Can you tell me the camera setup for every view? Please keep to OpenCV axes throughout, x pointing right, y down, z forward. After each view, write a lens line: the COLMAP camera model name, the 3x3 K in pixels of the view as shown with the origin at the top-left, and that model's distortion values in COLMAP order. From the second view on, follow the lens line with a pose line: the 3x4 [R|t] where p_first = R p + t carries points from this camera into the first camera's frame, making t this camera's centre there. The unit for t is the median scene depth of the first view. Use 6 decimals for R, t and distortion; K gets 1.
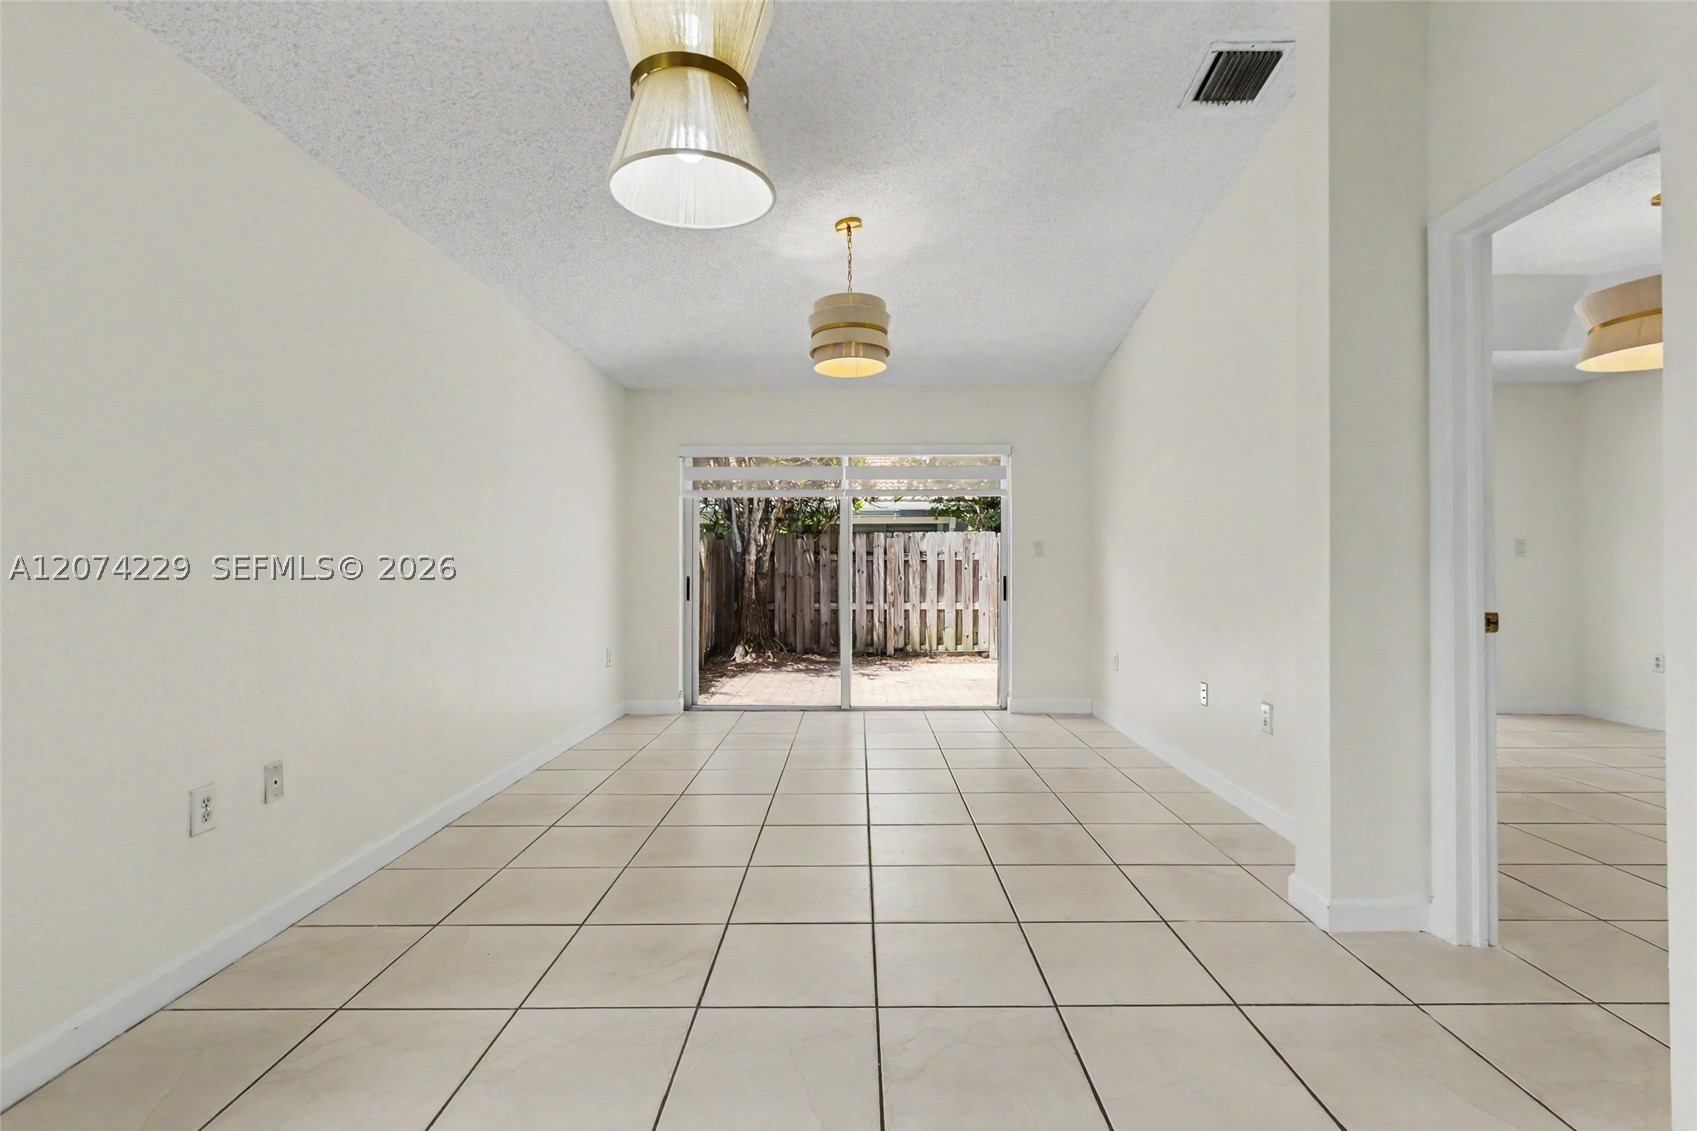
lens RADIAL K [[777.9, 0, 844.7], [0, 777.9, 554.2], [0, 0, 1]] dist [0.008707, -0.000517]
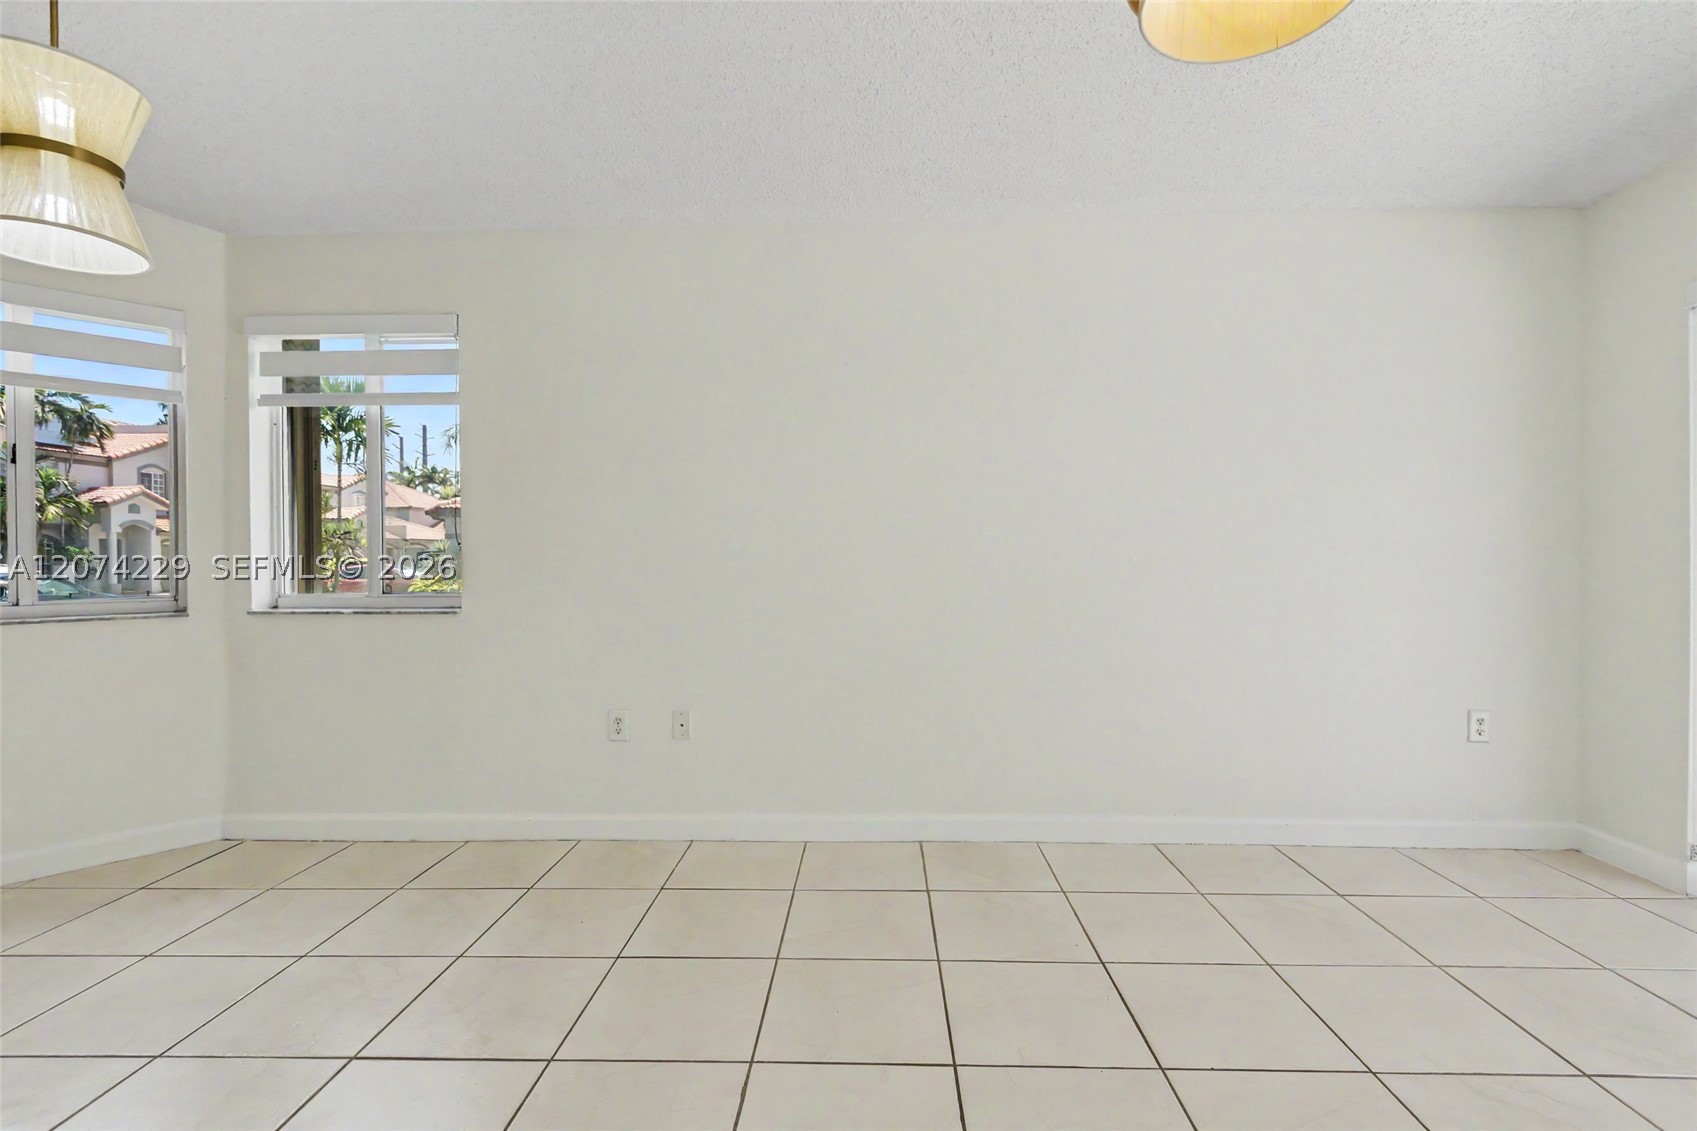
lens RADIAL K [[777.9, 0, 824.2], [0, 777.9, 563.8], [0, 0, 1]] dist [0.008707, -0.000517]
pose [[-0.026601, 0.015185, -0.999531, 0.143084], [0.020693, 0.999679, 0.014636, 0.002549], [0.999432, -0.020294, -0.026907, 0.330129]]
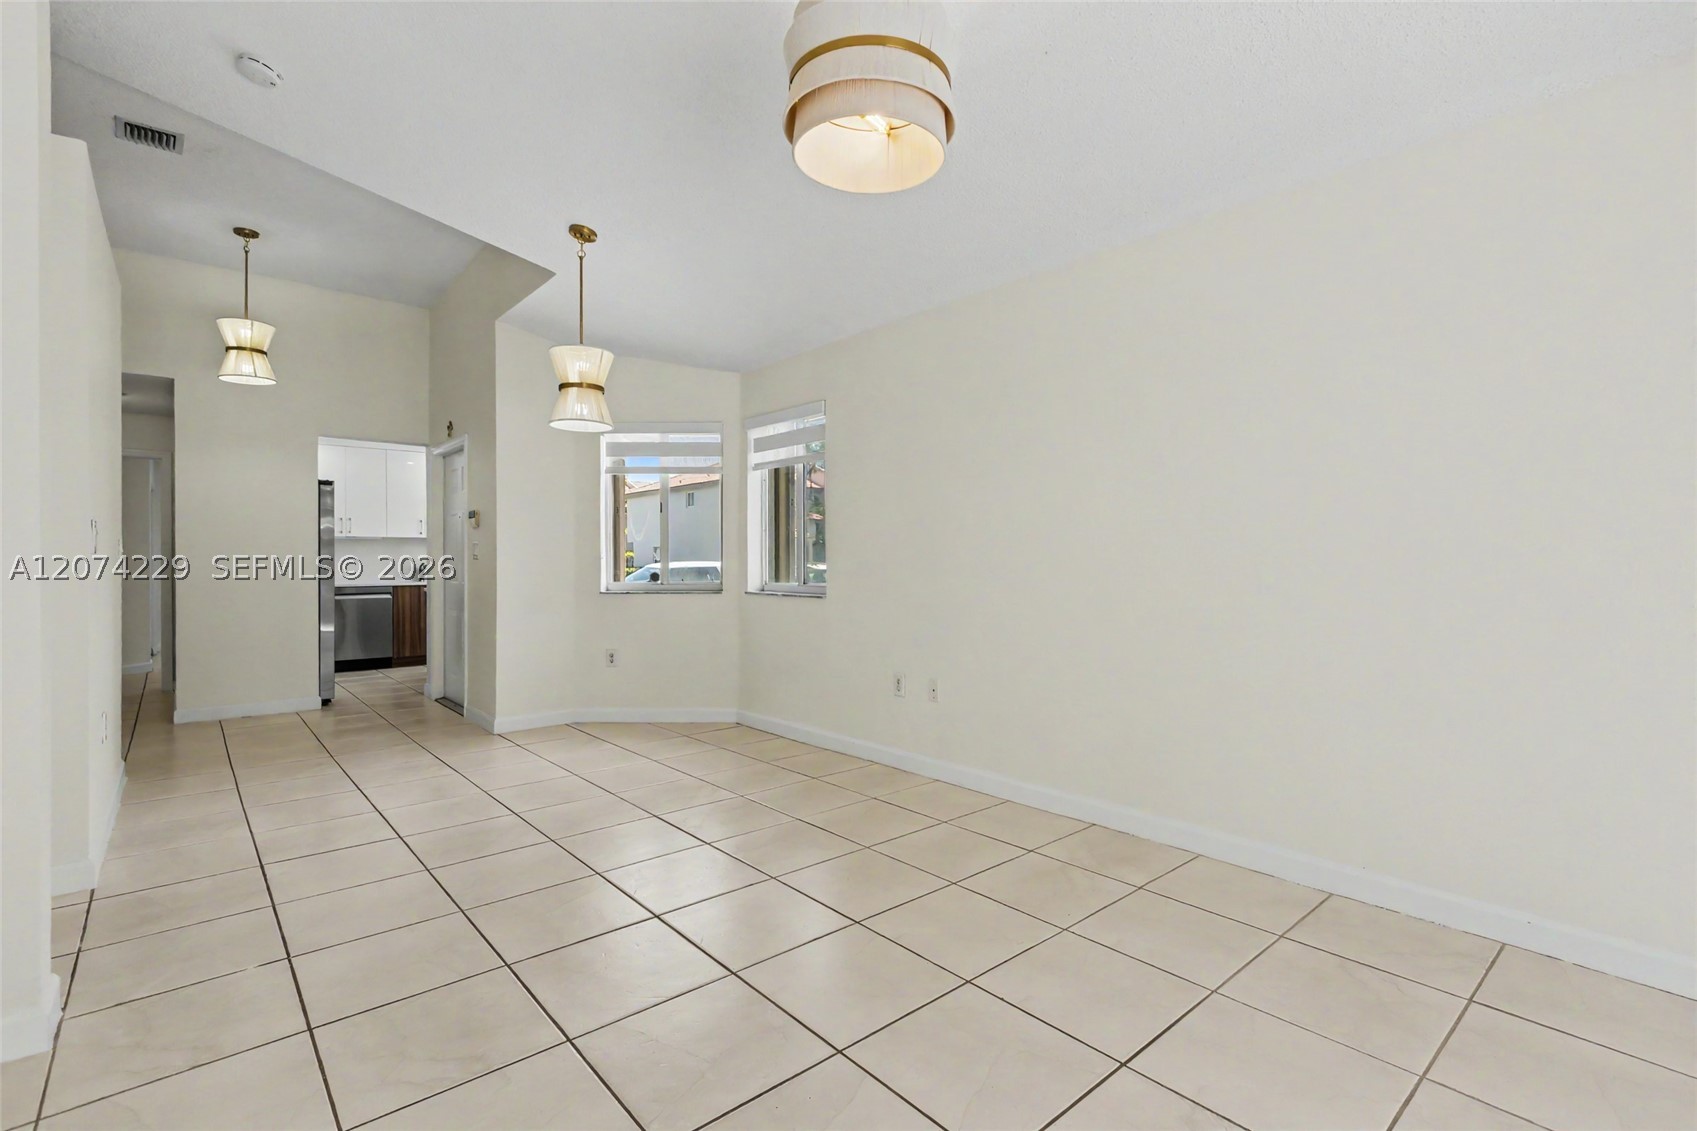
lens RADIAL K [[777.9, 0, 860.3], [0, 777.9, 565.3], [0, 0, 1]] dist [0.008707, -0.000517]
pose [[-0.744872, 0.013200, -0.667077, 0.132395], [0.017088, 0.999854, 0.000705, 0.004247], [0.666989, -0.010874, -0.744989, 0.557336]]
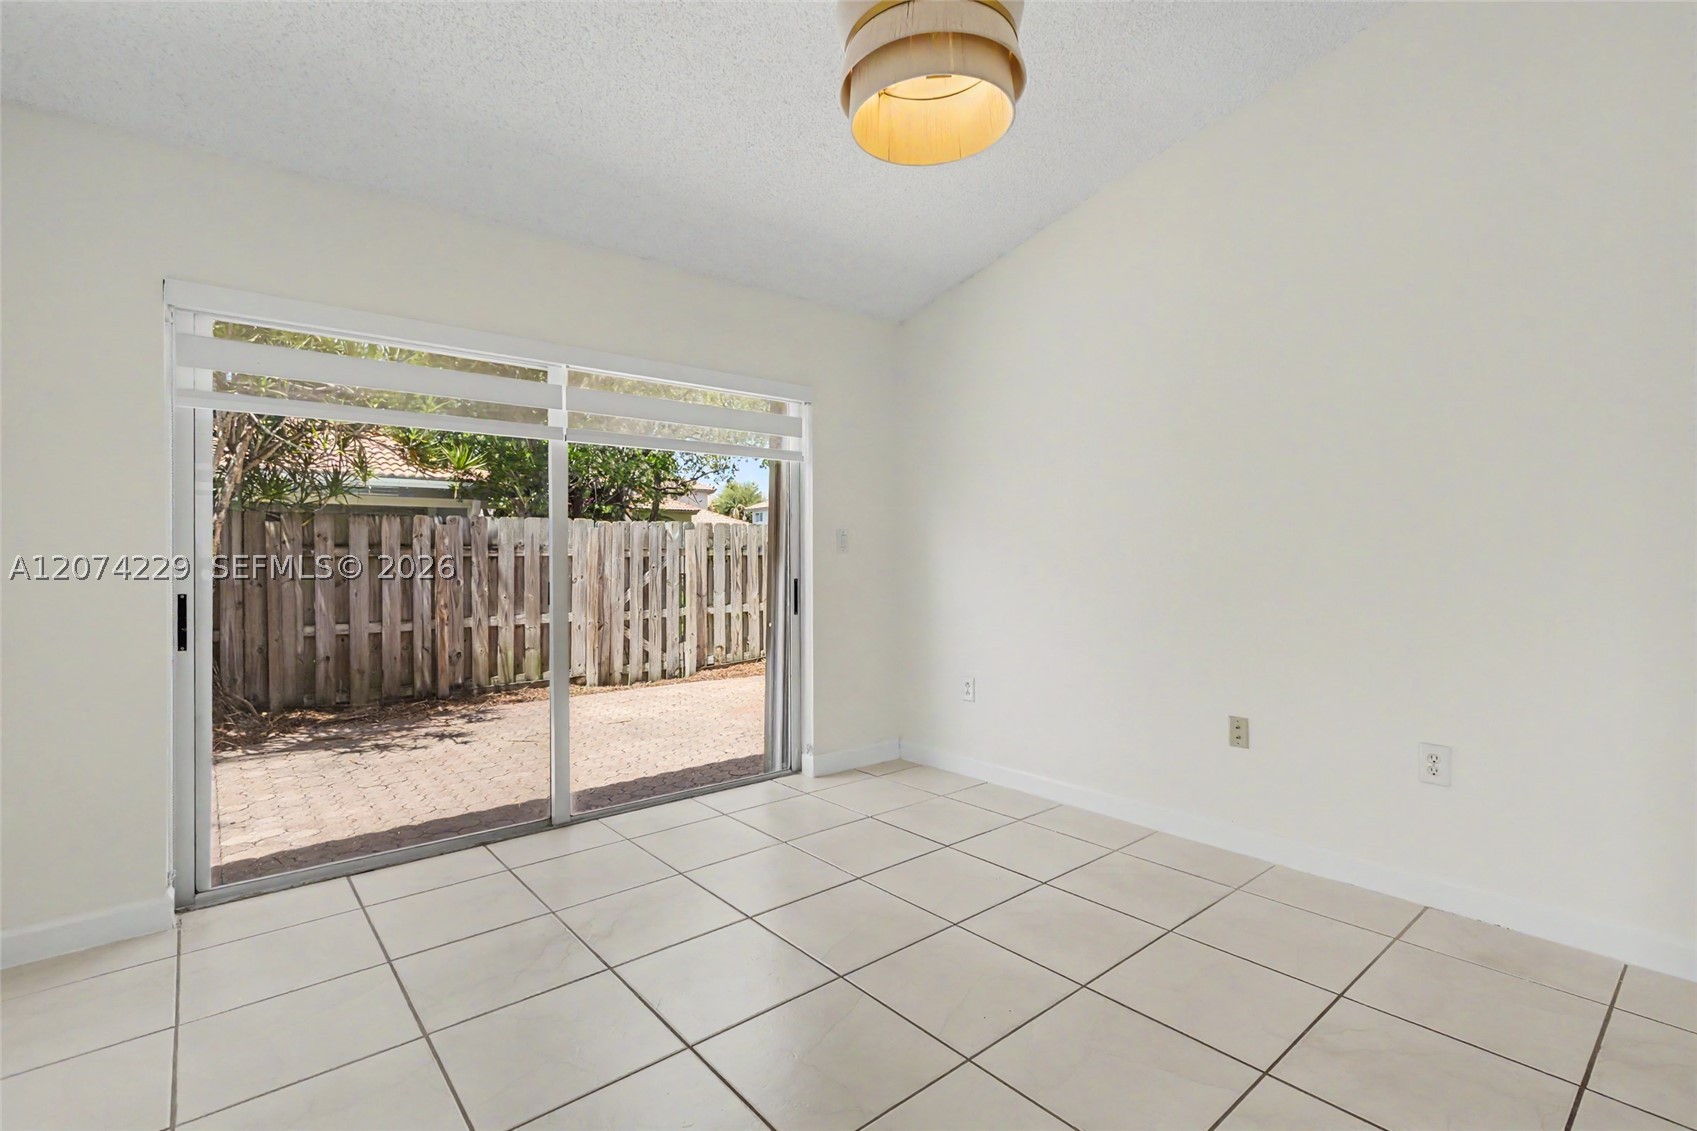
lens RADIAL K [[777.9, 0, 831.6], [0, 777.9, 557.6], [0, 0, 1]] dist [0.008707, -0.000517]
pose [[0.761606, -0.002680, 0.648035, -0.132277], [-0.002432, 0.999973, 0.006992, 0.003312], [-0.648036, -0.006901, 0.761579, 0.281262]]
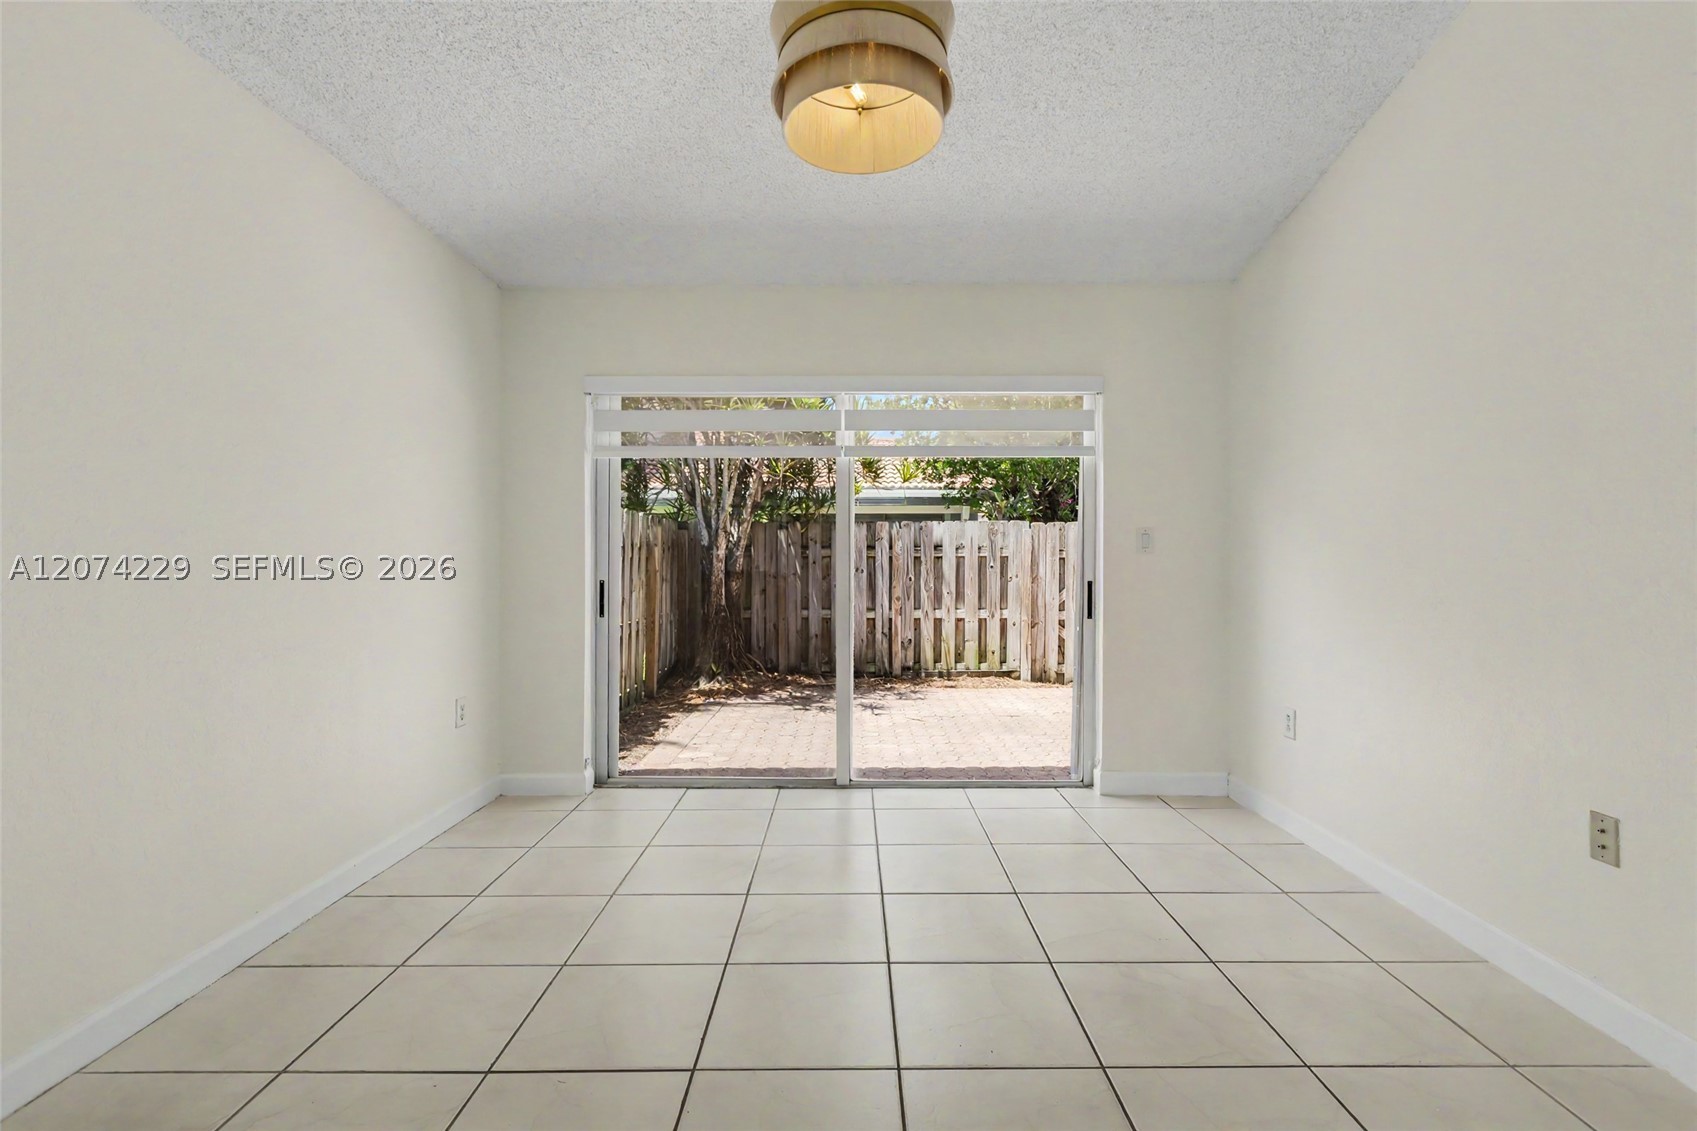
lens RADIAL K [[777.9, 0, 848.2], [0, 777.9, 561.9], [0, 0, 1]] dist [0.008707, -0.000517]
pose [[0.999895, 0.001630, 0.014370, -0.002847], [-0.001829, 0.999902, 0.013845, 0.002587], [-0.014346, -0.013870, 0.999801, 0.219483]]
